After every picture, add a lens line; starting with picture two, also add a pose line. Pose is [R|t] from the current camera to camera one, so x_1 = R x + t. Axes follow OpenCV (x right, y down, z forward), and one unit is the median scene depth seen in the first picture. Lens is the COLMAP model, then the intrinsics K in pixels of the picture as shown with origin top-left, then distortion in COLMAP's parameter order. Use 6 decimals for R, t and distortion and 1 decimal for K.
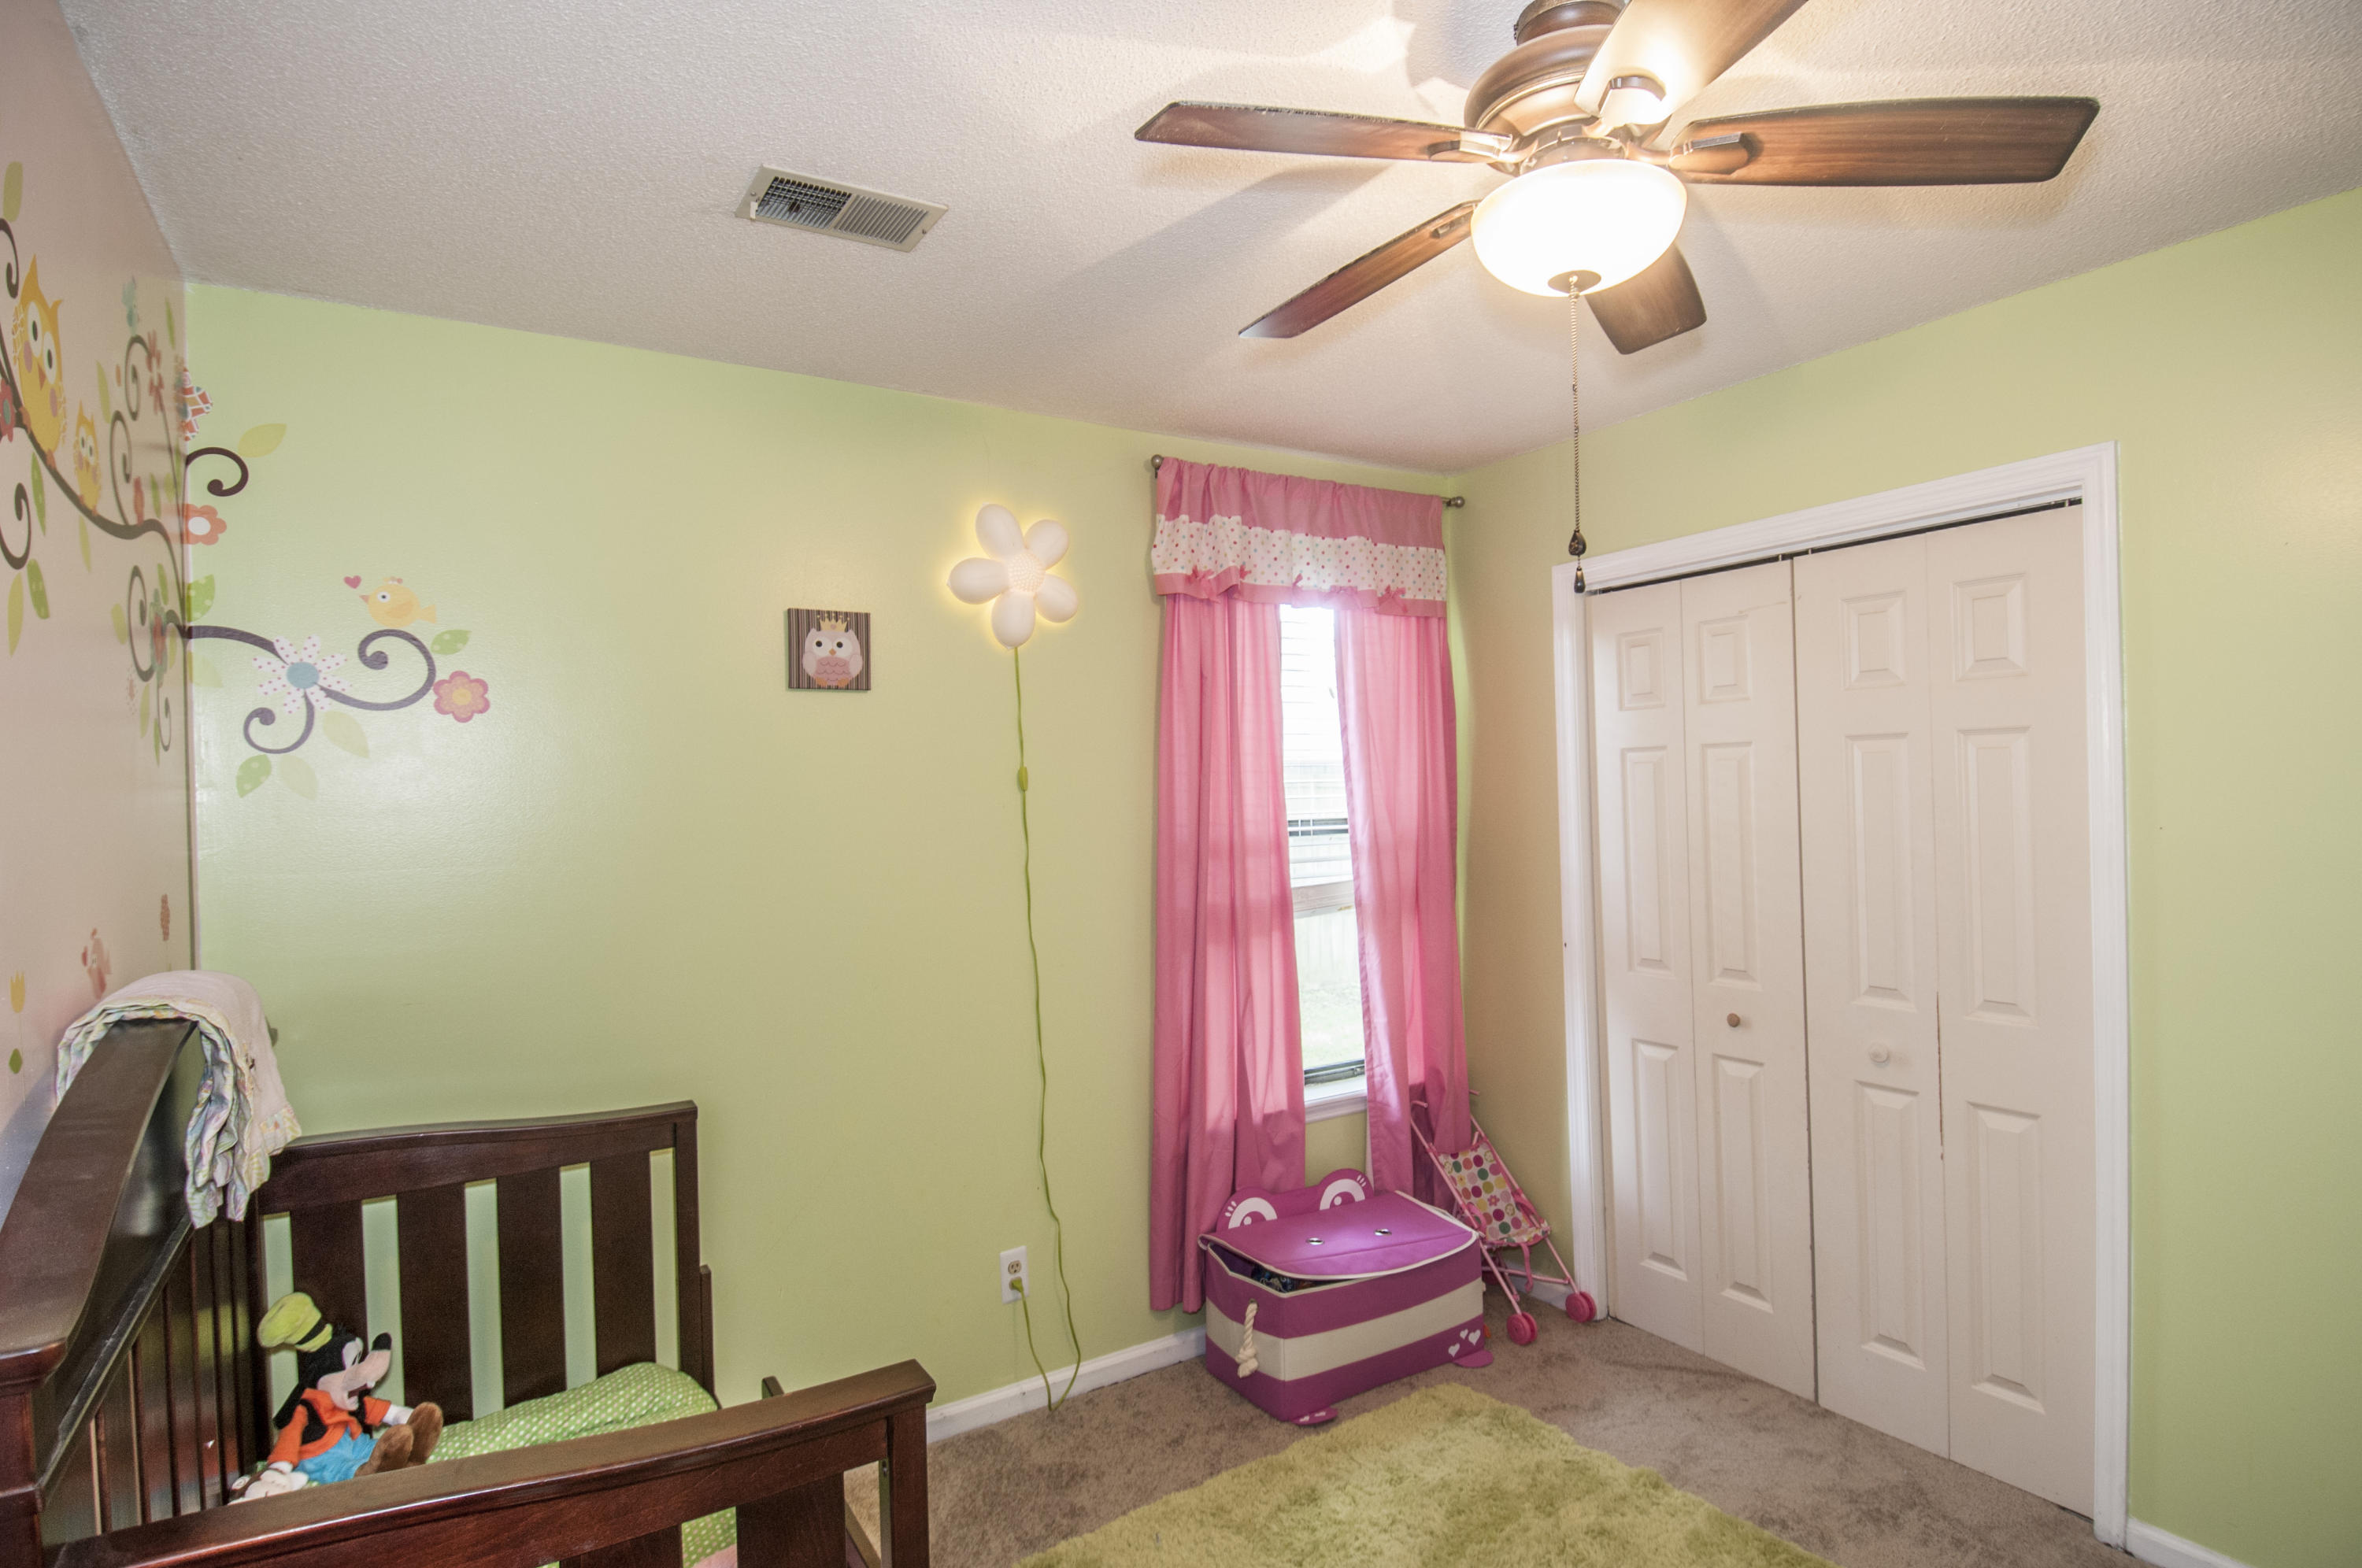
lens RADIAL K [[1233.5, 0, 1191.5], [0, 1233.5, 779.2], [0, 0, 1]] dist [0.025986, -0.033125]
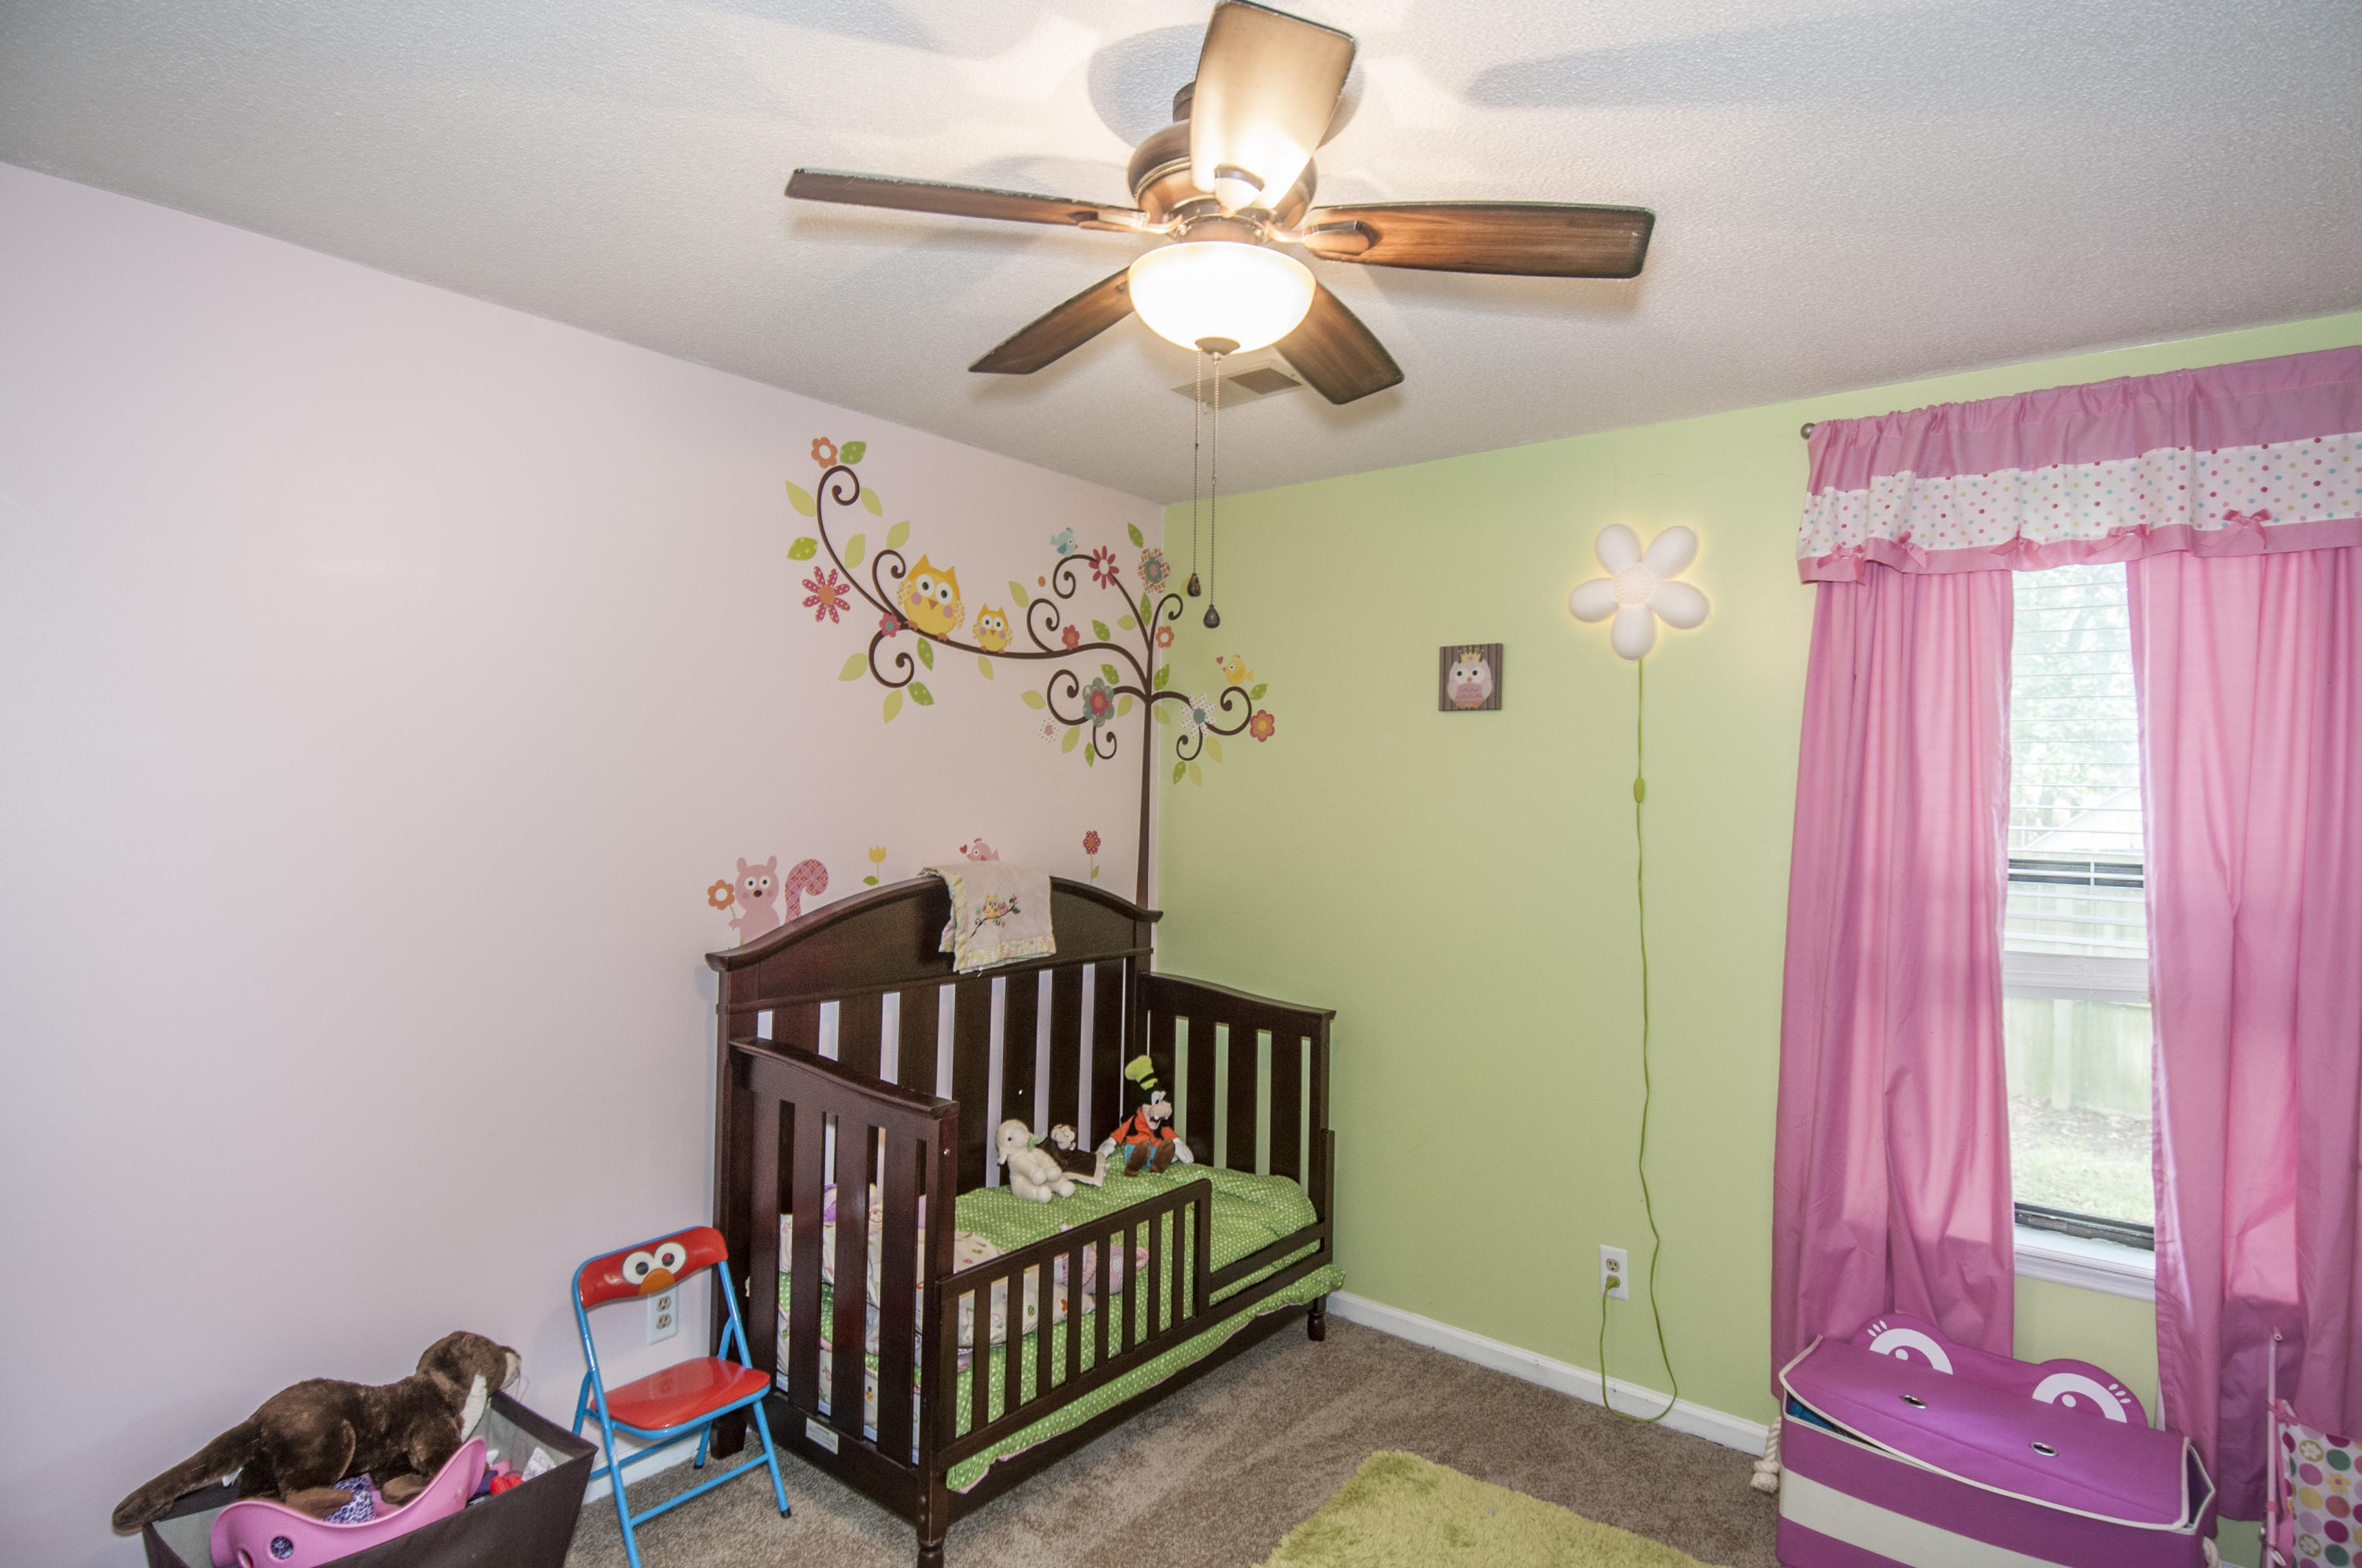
lens RADIAL K [[1233.5, 0, 1182.9], [0, 1233.5, 789.0], [0, 0, 1]] dist [0.025986, -0.033125]
pose [[0.307125, 0.027005, -0.951286, 0.710240], [-0.028265, 0.999415, 0.019246, -0.010200], [0.951249, 0.020977, 0.307709, 0.333810]]
